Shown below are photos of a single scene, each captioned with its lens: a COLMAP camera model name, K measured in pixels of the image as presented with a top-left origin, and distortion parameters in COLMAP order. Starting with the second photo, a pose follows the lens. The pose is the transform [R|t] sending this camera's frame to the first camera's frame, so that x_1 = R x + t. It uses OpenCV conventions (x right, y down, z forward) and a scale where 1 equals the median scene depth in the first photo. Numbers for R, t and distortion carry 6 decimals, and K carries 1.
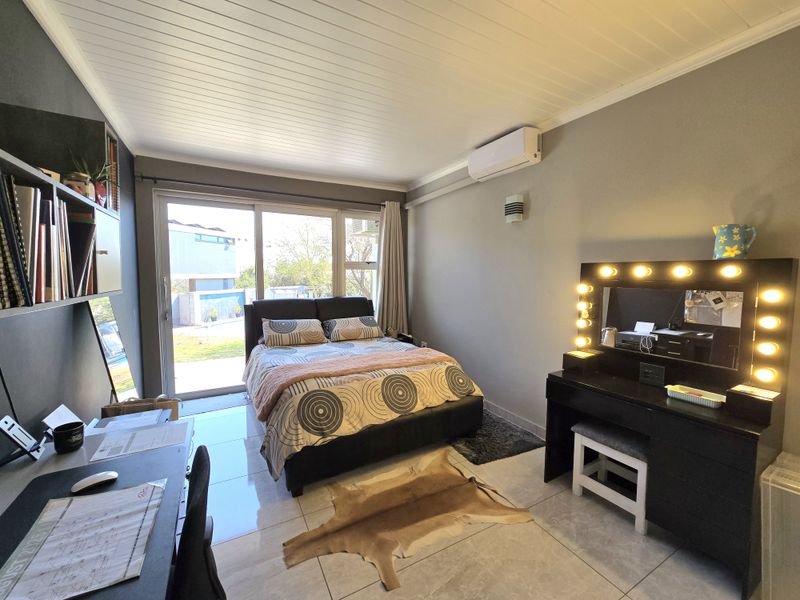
lens RADIAL K [[328.9, 0, 400.0], [0, 328.9, 300.0], [0, 0, 1]] dist [-0.000294, 0.000101]
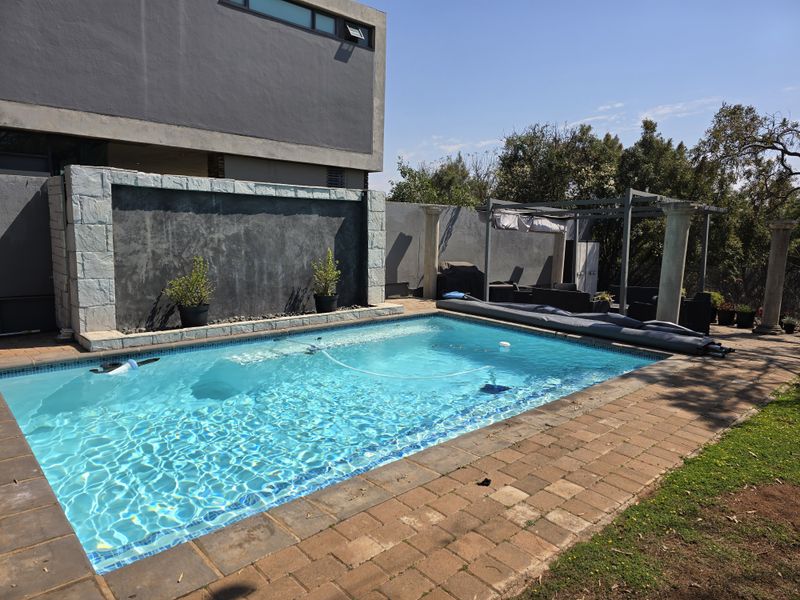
lens RADIAL K [[535.4, 0, 400.0], [0, 535.4, 300.0], [0, 0, 1]] dist [0.056520, -0.001076]
pose [[0.850631, 0.090246, -0.517960, -0.251530], [-0.060131, 0.995393, 0.074681, 0.014705], [0.522313, -0.032380, 0.852139, 0.696523]]
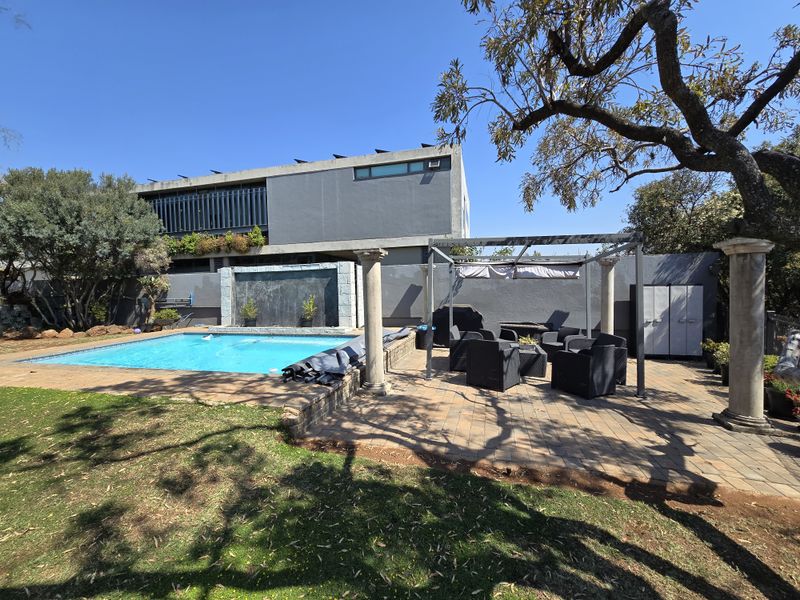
lens RADIAL K [[328.9, 0, 400.0], [0, 328.9, 300.0], [0, 0, 1]] dist [-0.000294, 0.000101]
pose [[0.029828, 0.038633, -0.998808, -0.060867], [-0.047835, 0.998163, 0.037179, -0.003584], [0.998410, 0.046669, 0.031622, 1.064815]]
